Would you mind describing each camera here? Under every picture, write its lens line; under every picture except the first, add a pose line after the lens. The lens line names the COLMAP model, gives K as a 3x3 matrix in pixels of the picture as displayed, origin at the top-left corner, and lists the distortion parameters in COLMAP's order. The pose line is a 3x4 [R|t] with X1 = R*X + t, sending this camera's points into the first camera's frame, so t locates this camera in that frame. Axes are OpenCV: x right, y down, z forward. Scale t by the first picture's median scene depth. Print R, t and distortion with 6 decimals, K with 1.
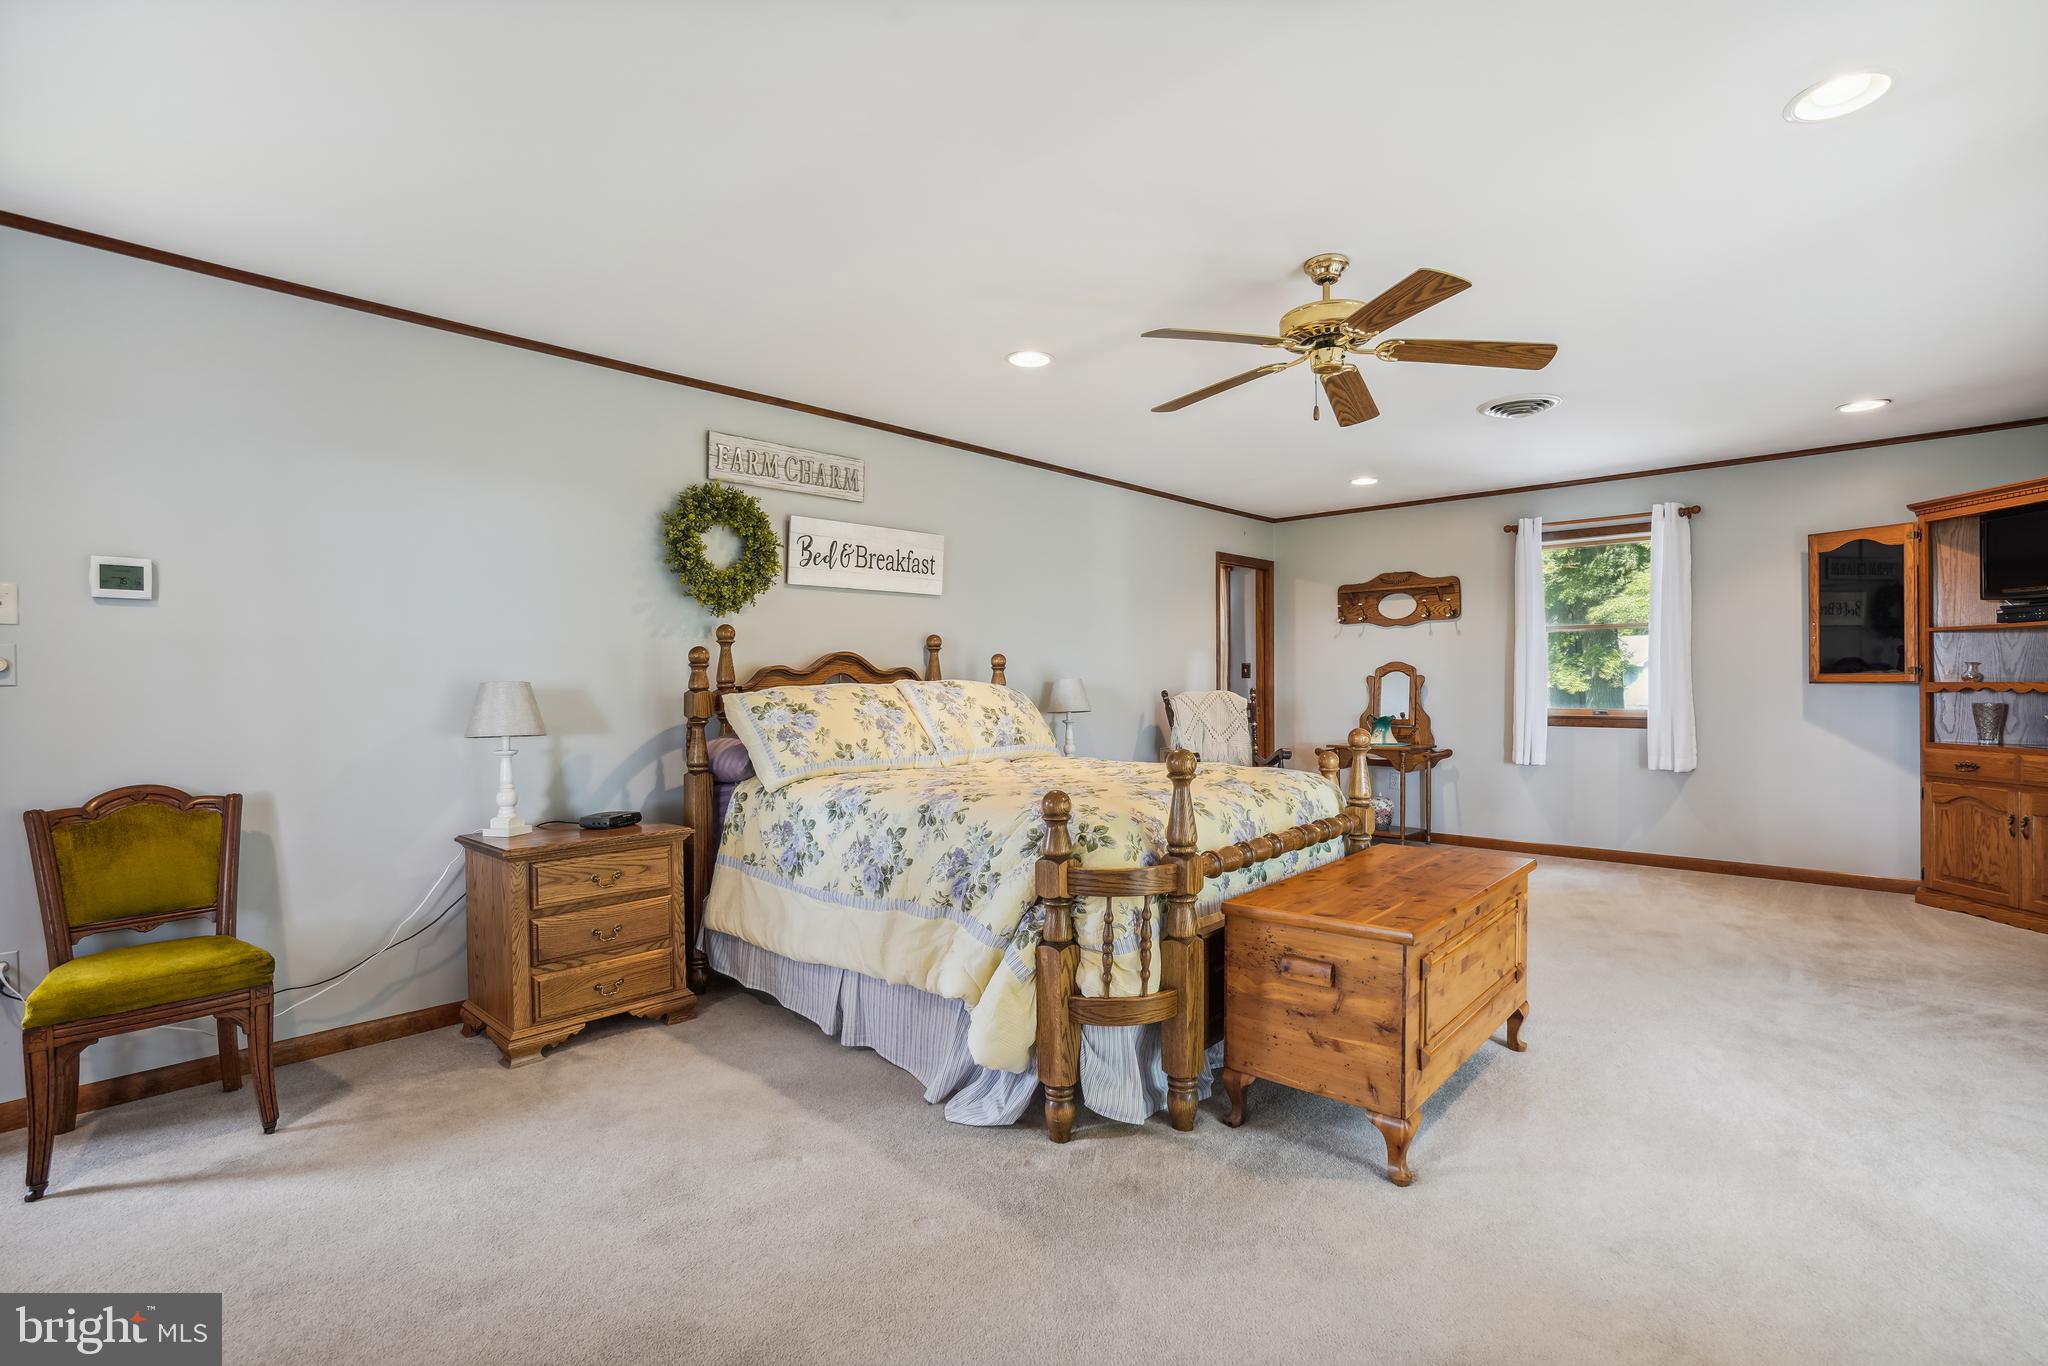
lens RADIAL K [[947.0, 0, 1014.1], [0, 947.0, 678.1], [0, 0, 1]] dist [-0.040622, 0.017724]
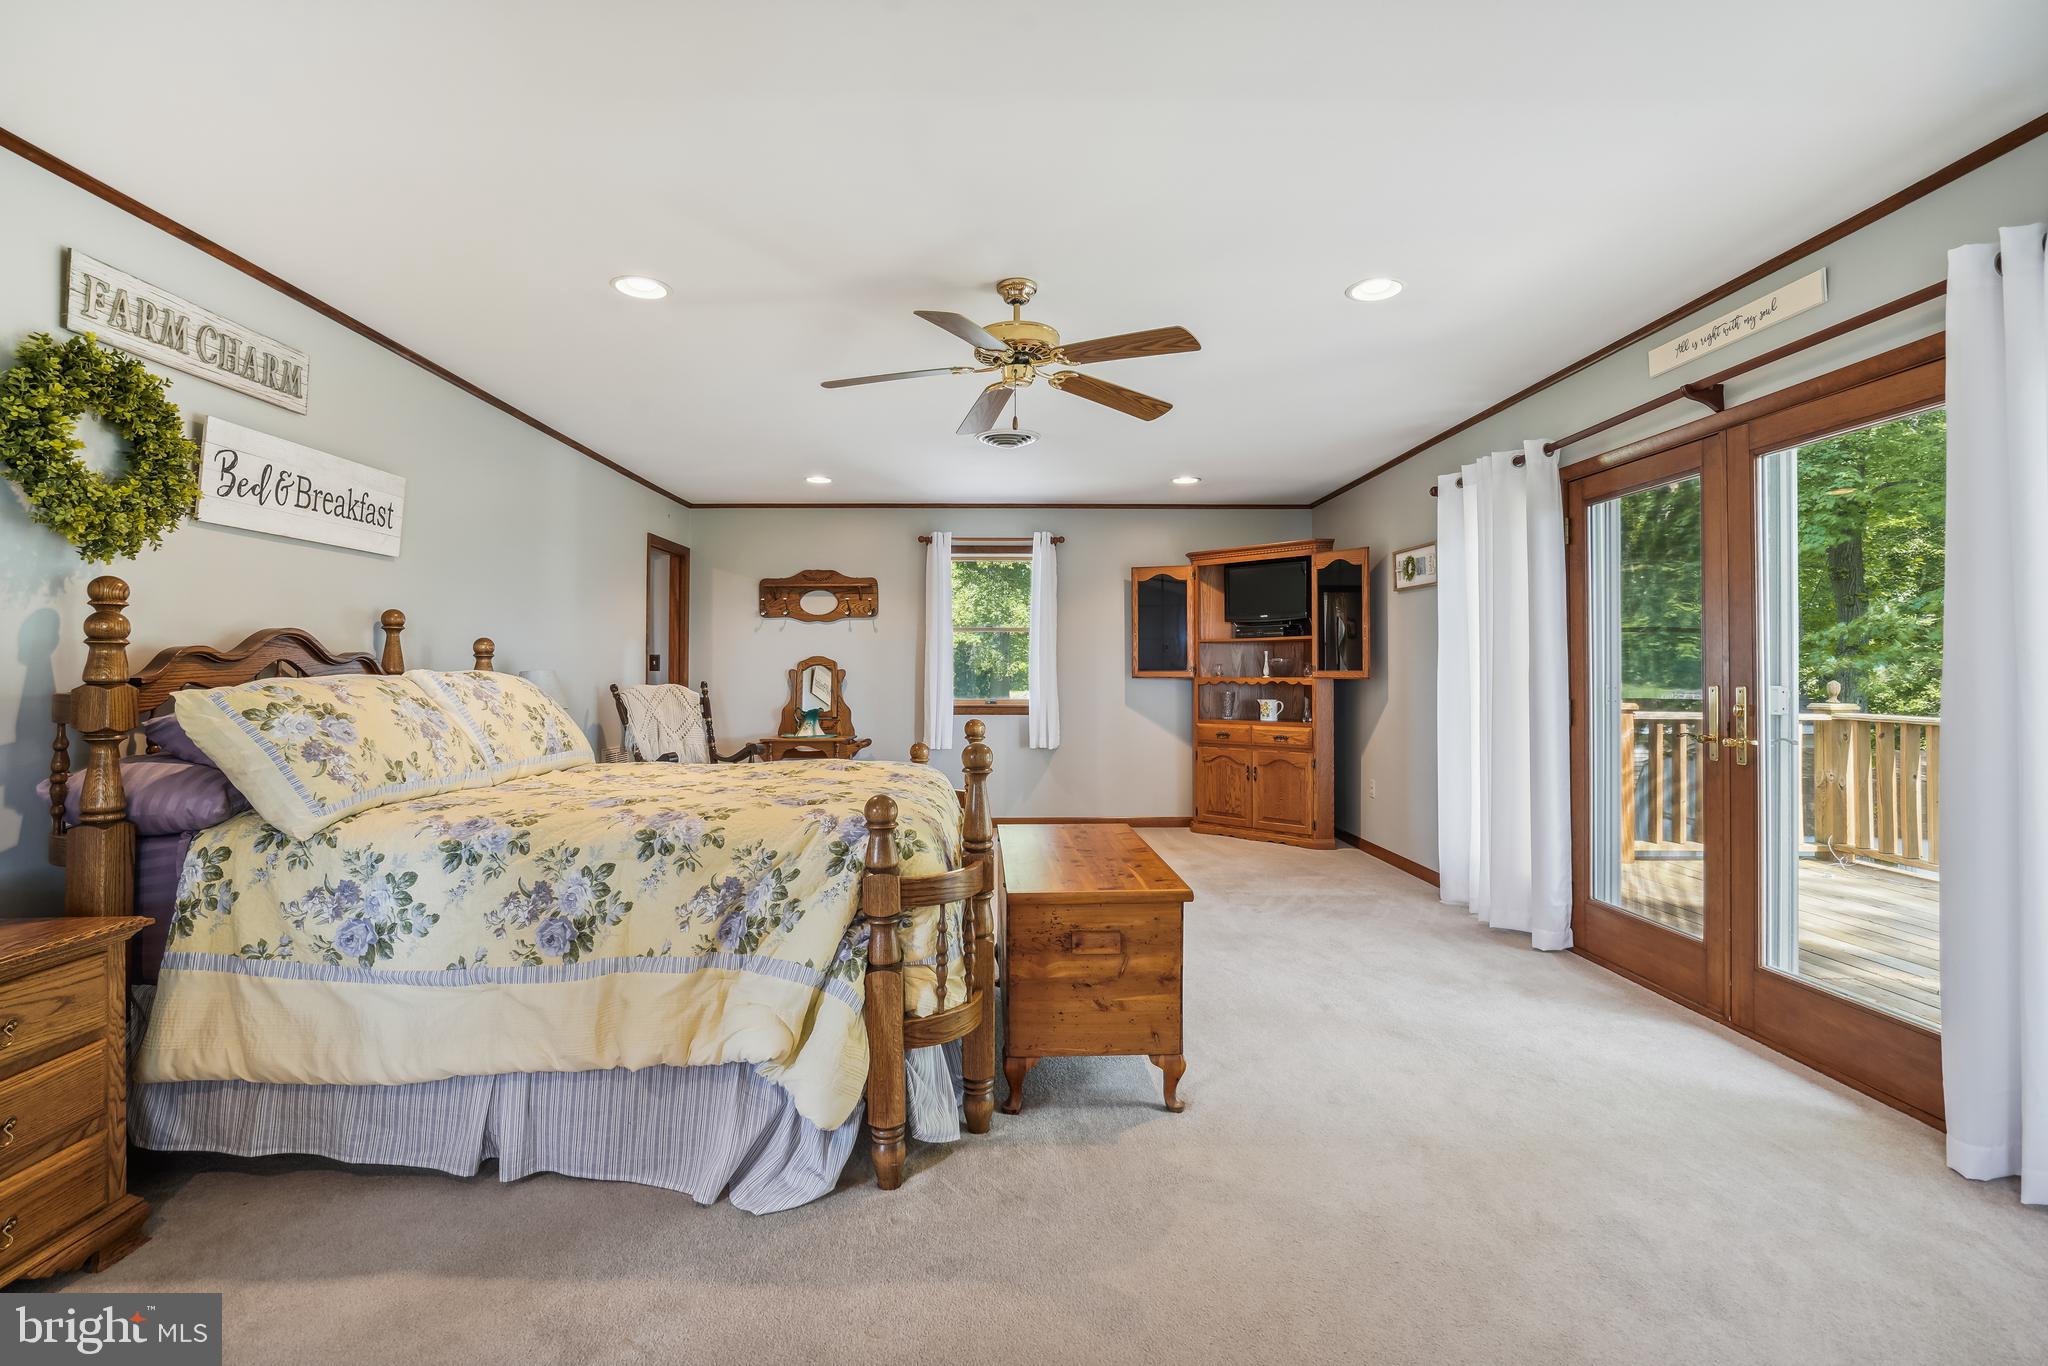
lens RADIAL K [[947.0, 0, 1060.3], [0, 947.0, 652.9], [0, 0, 1]] dist [-0.040622, 0.017724]
pose [[0.715826, 0.020594, 0.697975, -0.315133], [-0.006454, 0.999717, -0.022878, 0.002458], [-0.698249, 0.011872, 0.715757, 0.163806]]
